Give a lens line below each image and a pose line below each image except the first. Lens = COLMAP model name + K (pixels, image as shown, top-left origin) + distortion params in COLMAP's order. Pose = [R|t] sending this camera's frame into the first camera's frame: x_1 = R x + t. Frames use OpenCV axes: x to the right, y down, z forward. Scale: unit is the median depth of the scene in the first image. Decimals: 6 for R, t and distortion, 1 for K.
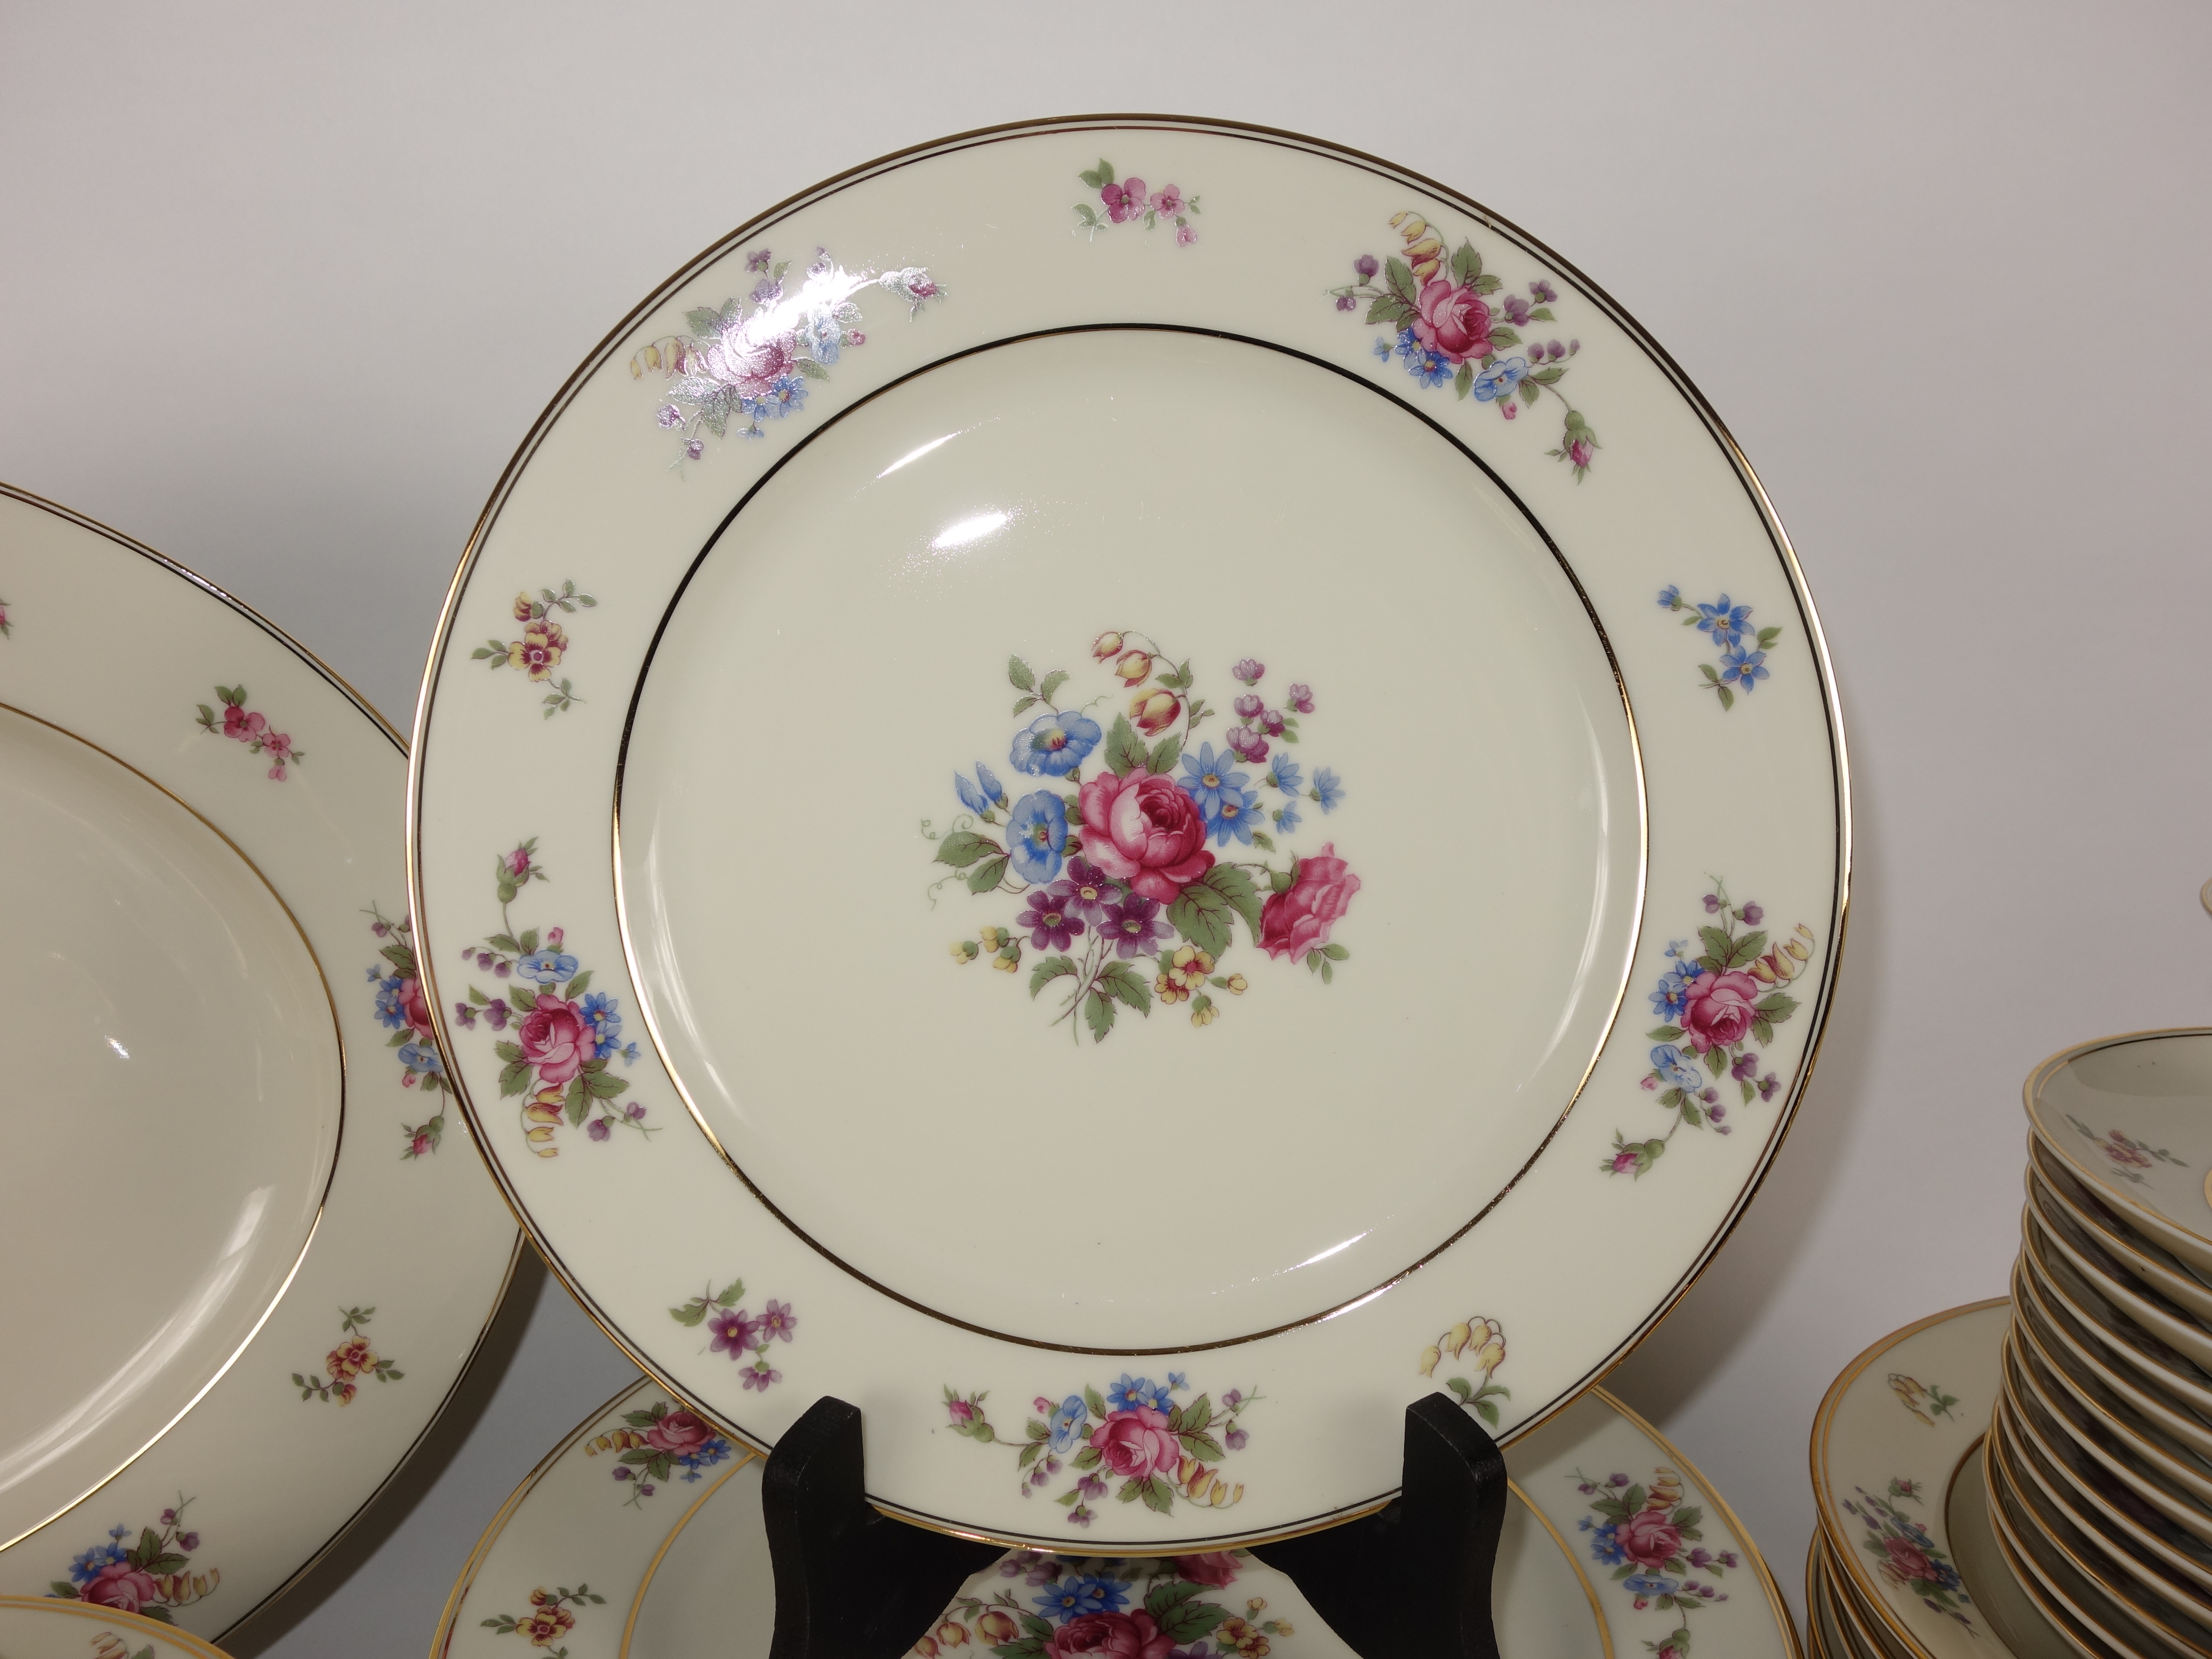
lens RADIAL K [[1942.1, 0, 1106.7], [0, 1942.1, 823.7], [0, 0, 1]] dist [0.013870, -0.023320]
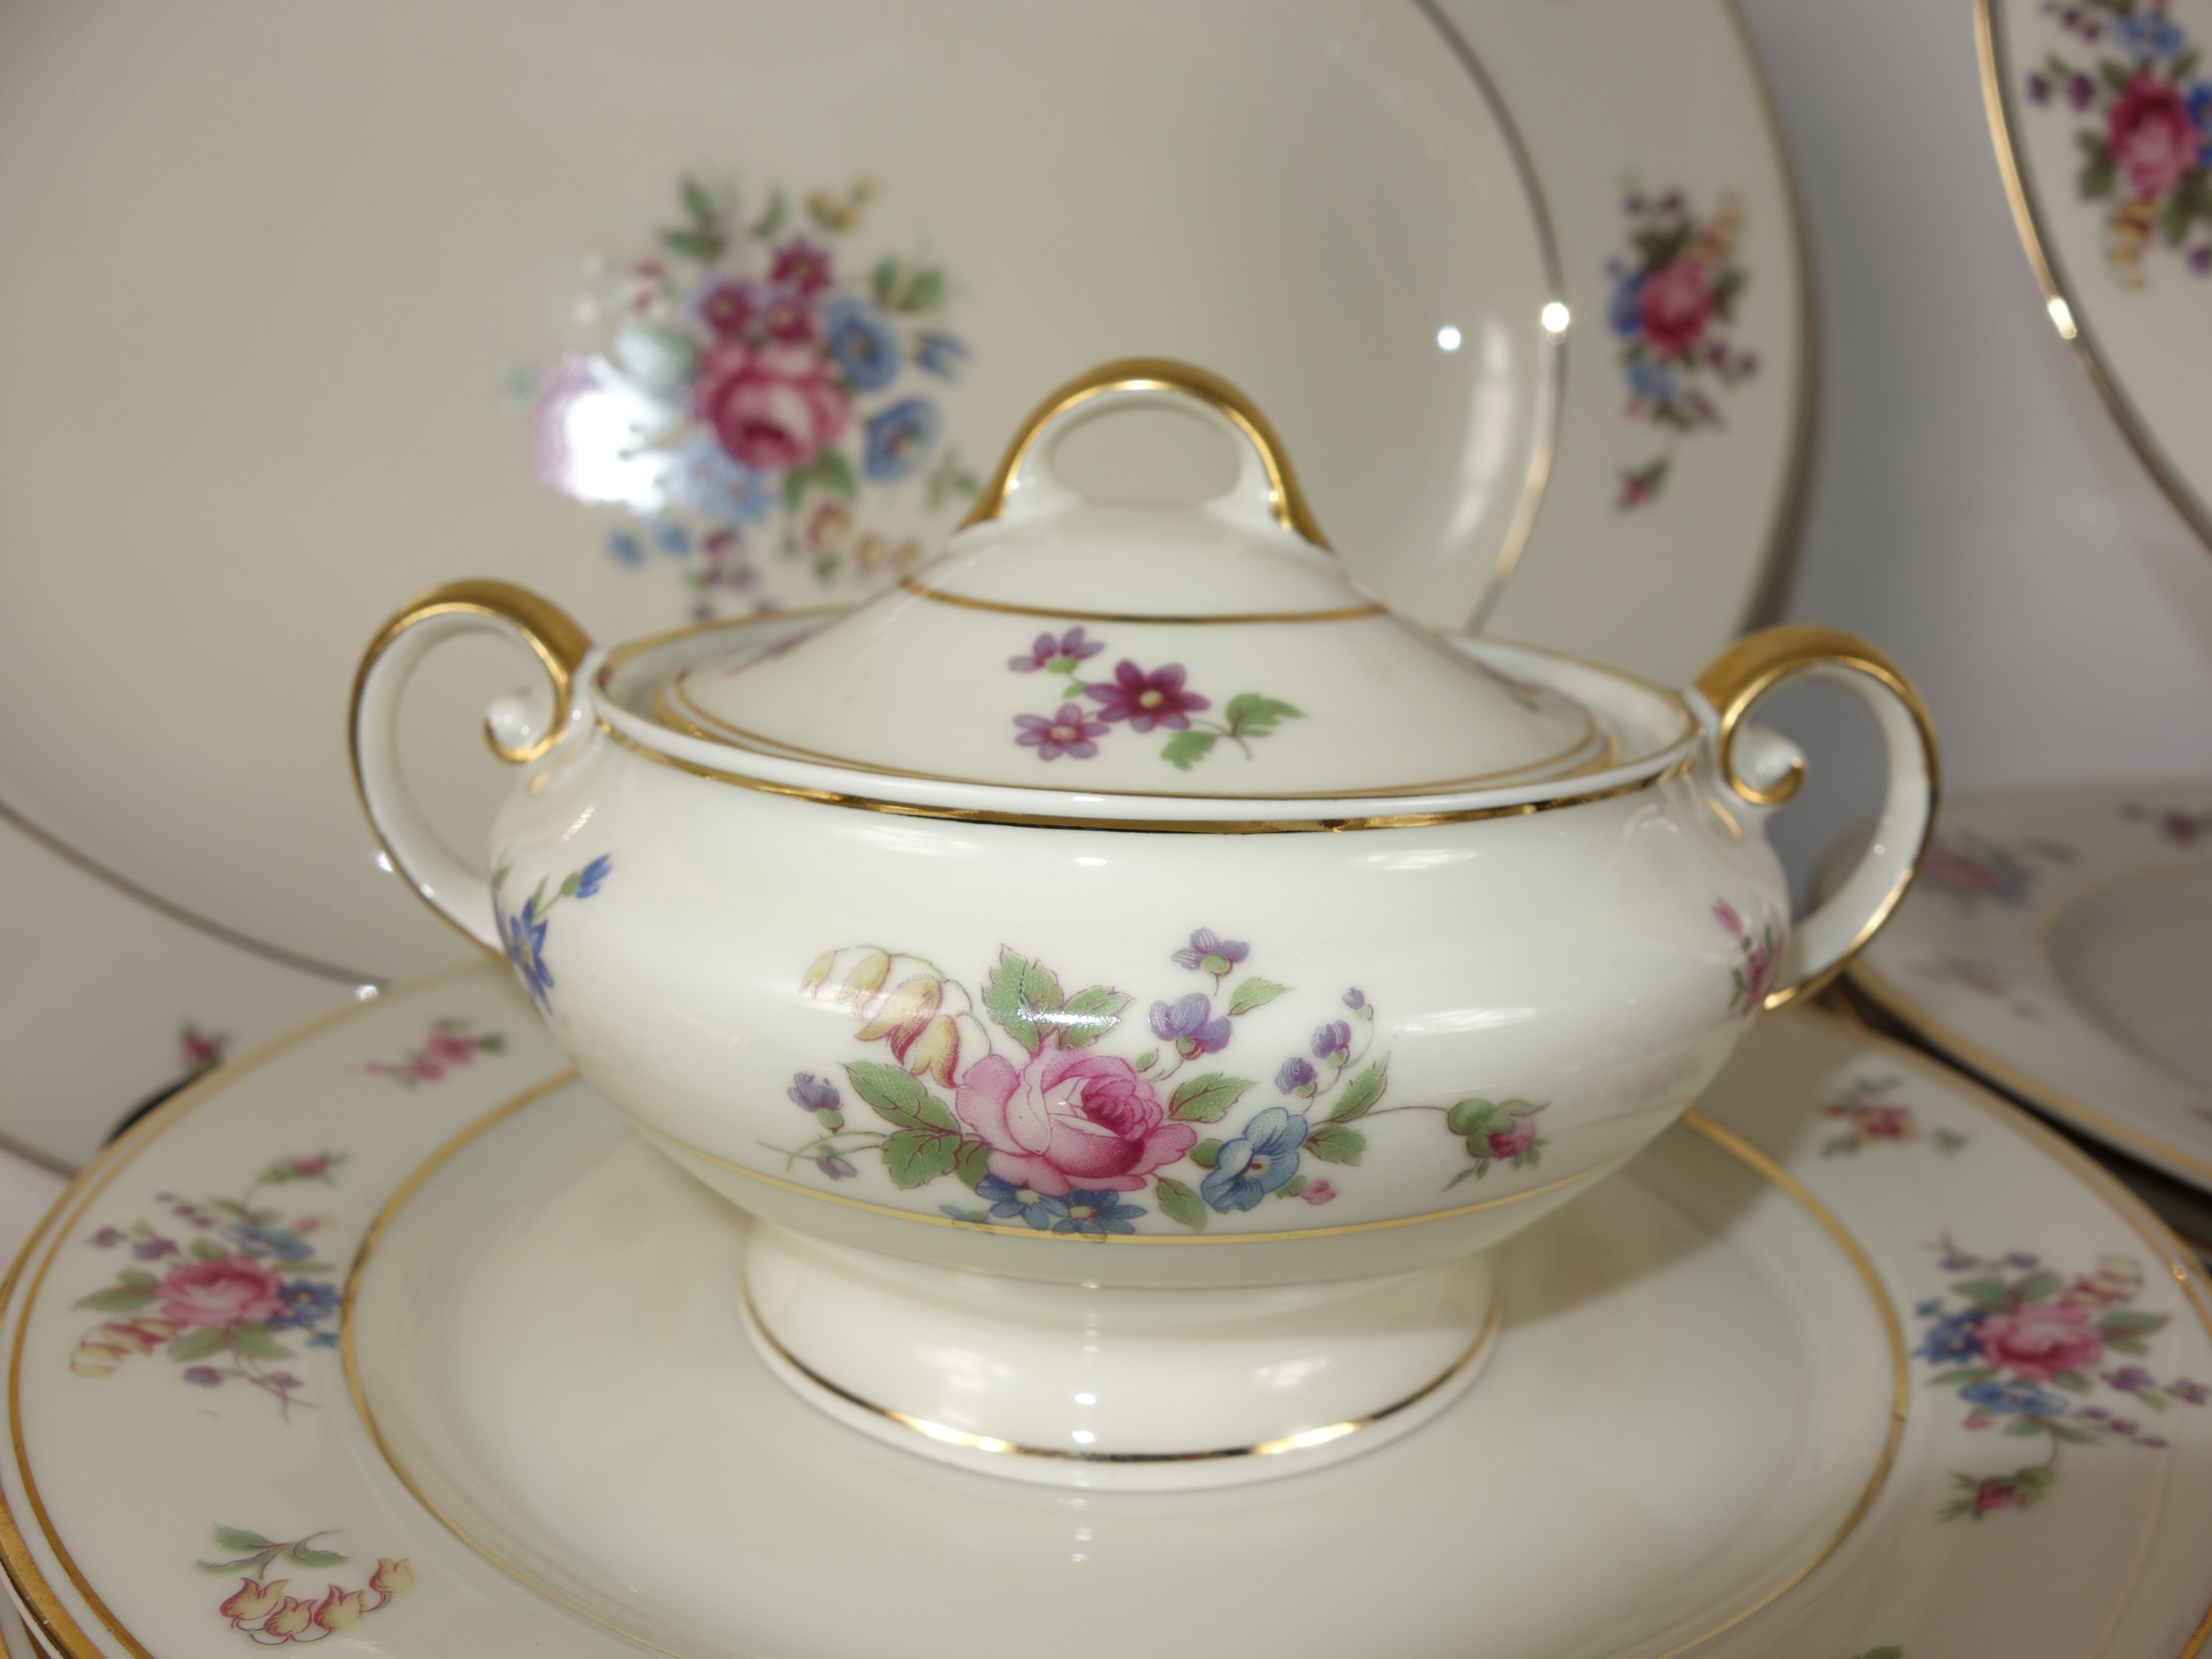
lens RADIAL K [[1942.1, 0, 1096.9], [0, 1942.1, 825.8], [0, 0, 1]] dist [0.013870, -0.023320]
pose [[0.986928, 0.072534, -0.143916, -0.544339], [-0.078730, 0.996178, -0.037829, 0.425399], [0.140623, 0.048665, 0.988867, 0.218375]]
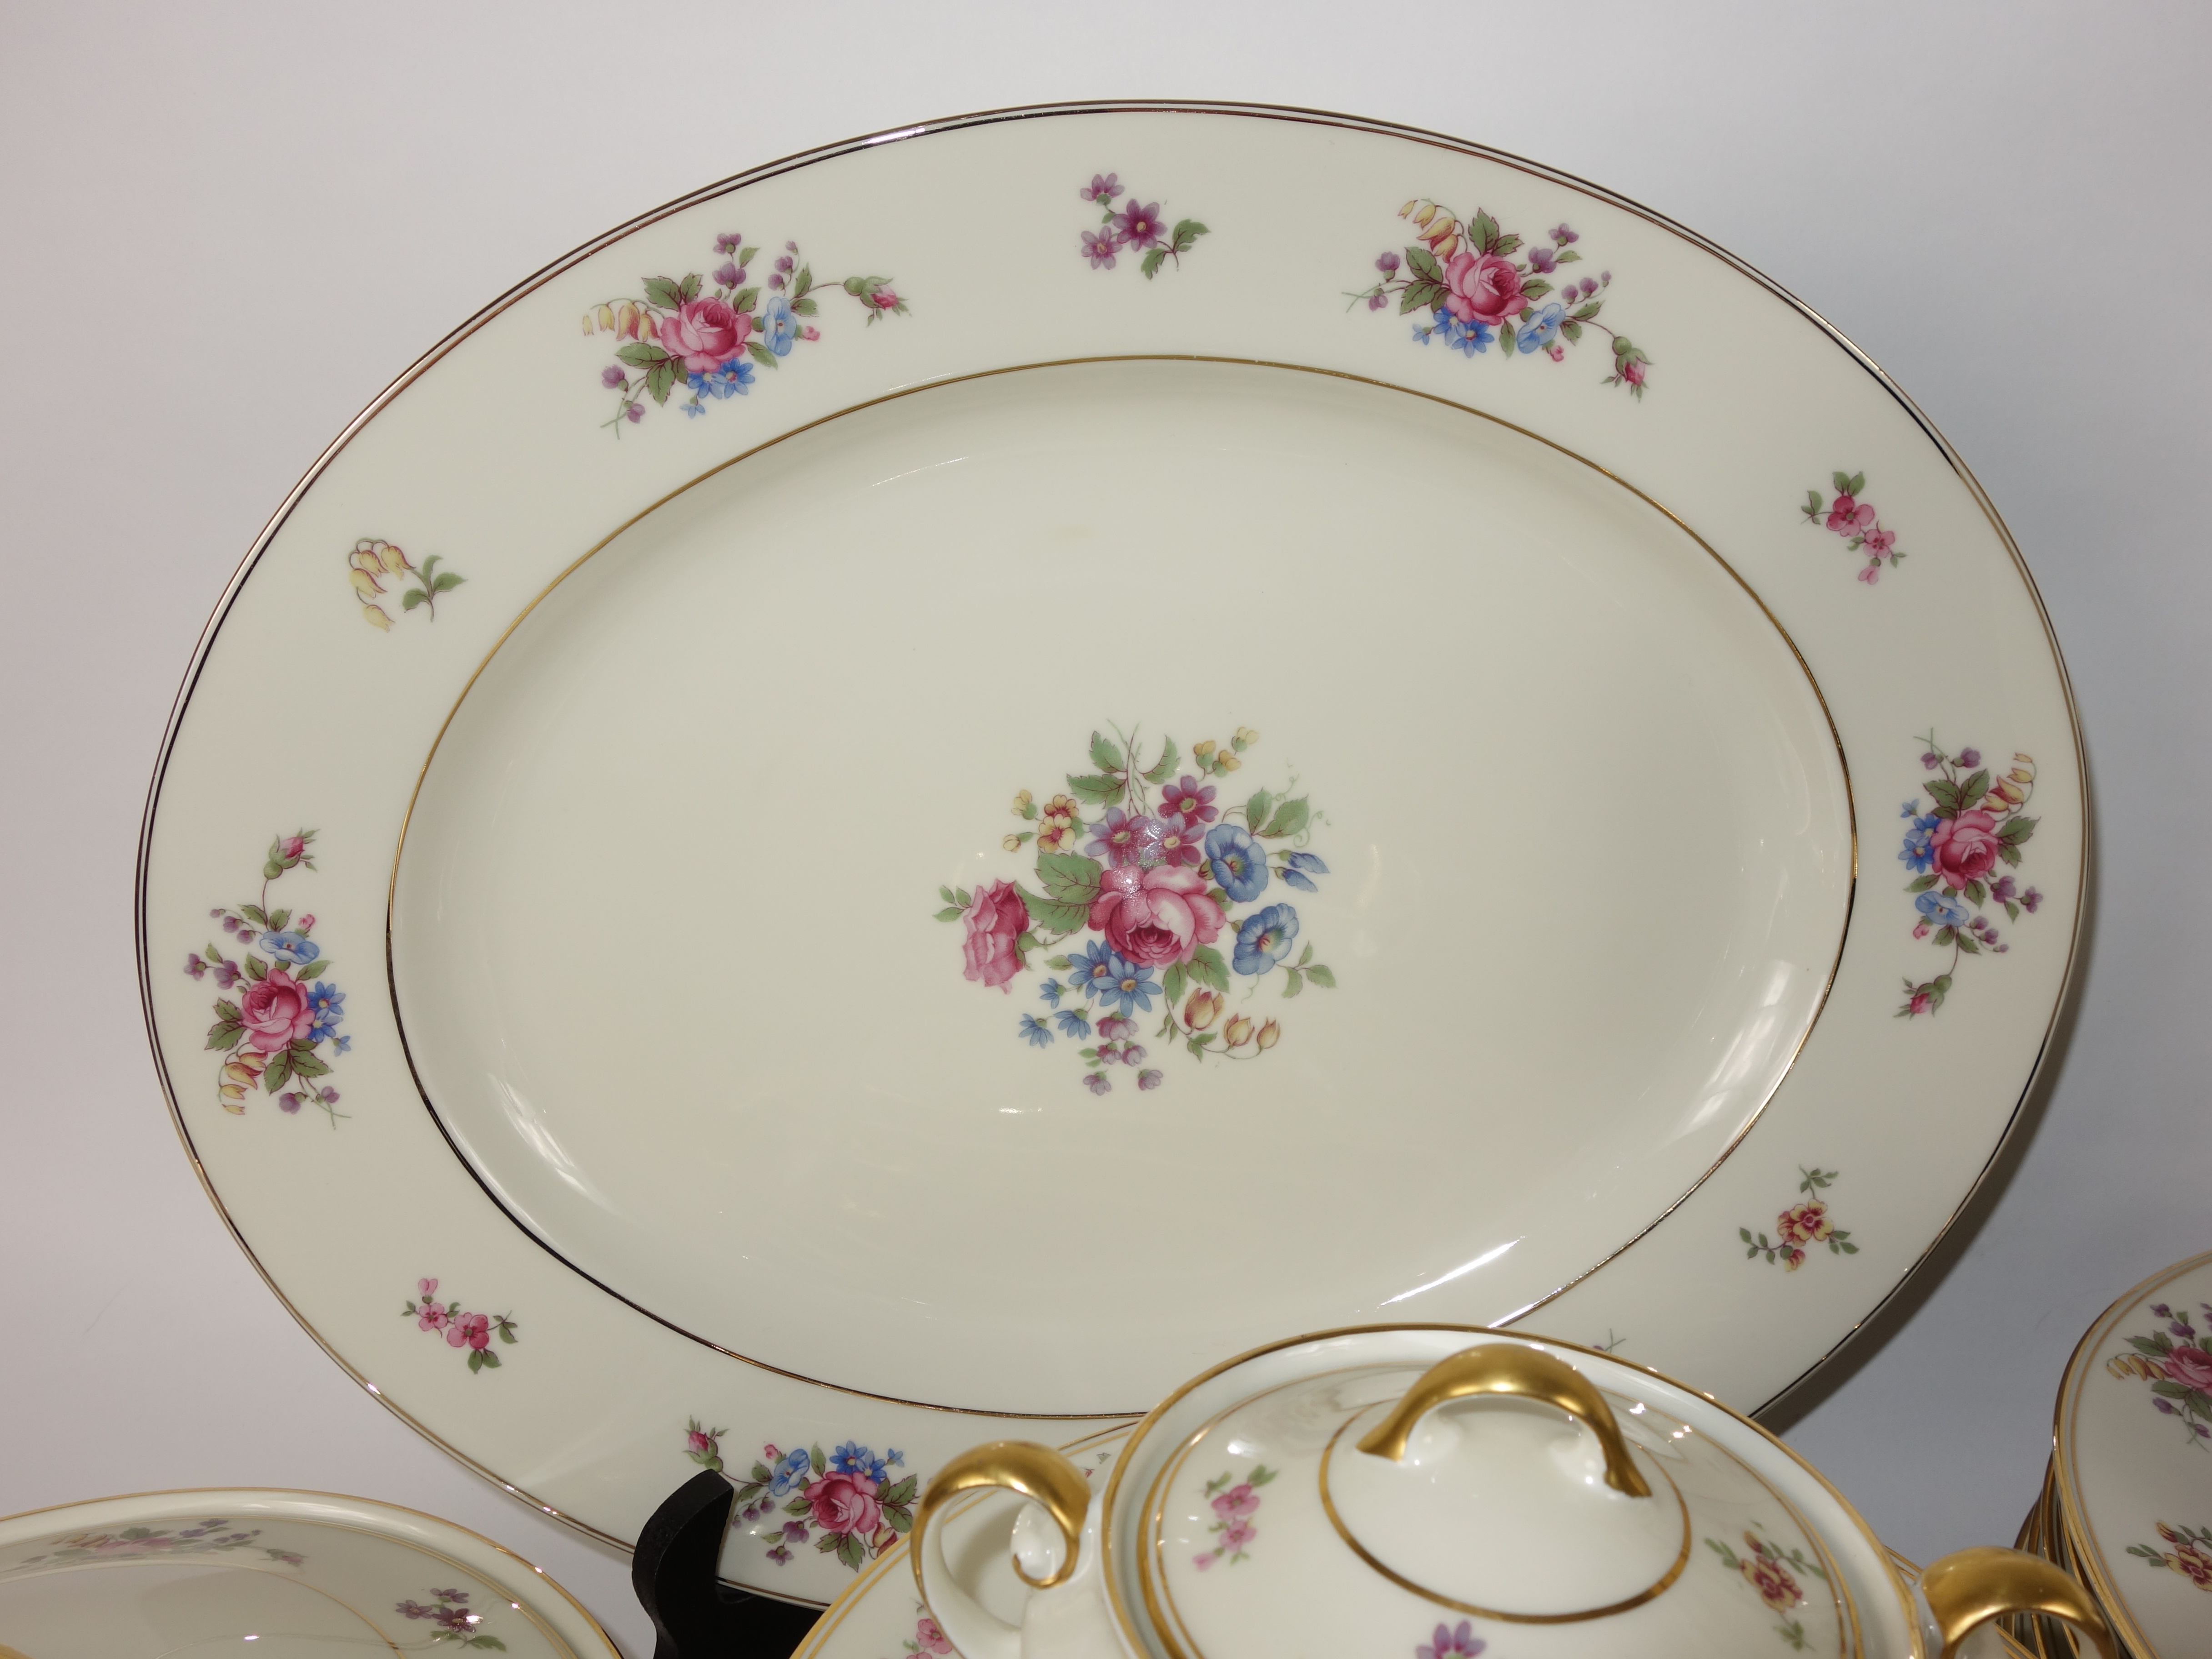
lens RADIAL K [[1942.1, 0, 1107.6], [0, 1942.1, 820.3], [0, 0, 1]] dist [0.013870, -0.023320]
pose [[0.958253, 0.116944, -0.260913, -0.594175], [-0.106978, 0.992894, 0.052129, 0.089755], [0.265155, -0.022041, 0.963954, 0.037564]]
